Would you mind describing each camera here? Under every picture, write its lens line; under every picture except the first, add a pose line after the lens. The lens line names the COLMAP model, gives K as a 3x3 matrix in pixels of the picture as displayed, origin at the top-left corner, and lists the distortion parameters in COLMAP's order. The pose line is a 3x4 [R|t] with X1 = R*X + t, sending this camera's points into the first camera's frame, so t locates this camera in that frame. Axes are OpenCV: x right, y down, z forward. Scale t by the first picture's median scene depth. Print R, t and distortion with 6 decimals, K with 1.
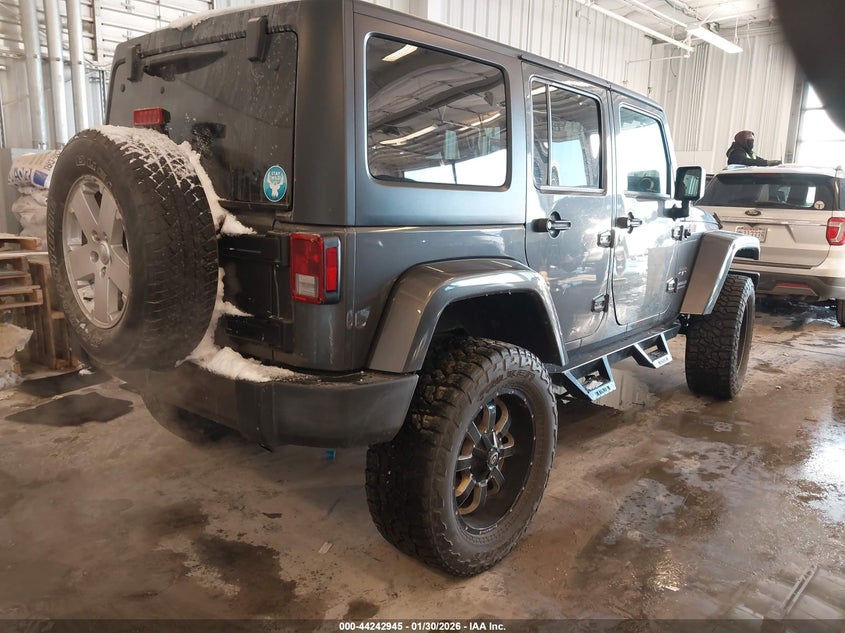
lens RADIAL K [[659.1, 0, 422.5], [0, 659.1, 316.5], [0, 0, 1]] dist [0.004481, 0.000573]
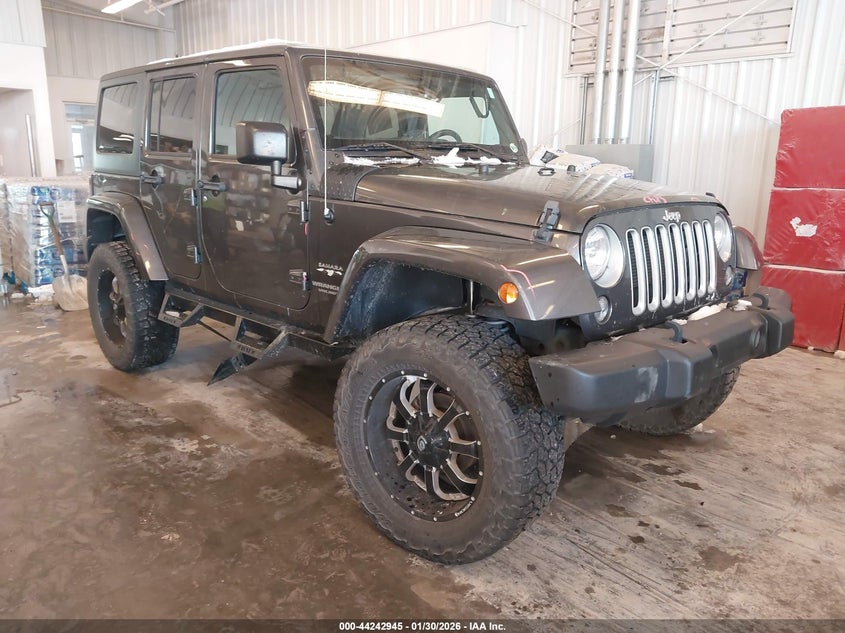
lens RADIAL K [[659.1, 0, 422.5], [0, 659.1, 316.5], [0, 0, 1]] dist [0.004481, 0.000573]
pose [[-0.094740, 0.186857, -0.977808, 1.210330], [-0.208908, 0.956623, 0.203049, -0.198989], [0.973335, 0.223509, -0.051594, 1.298800]]
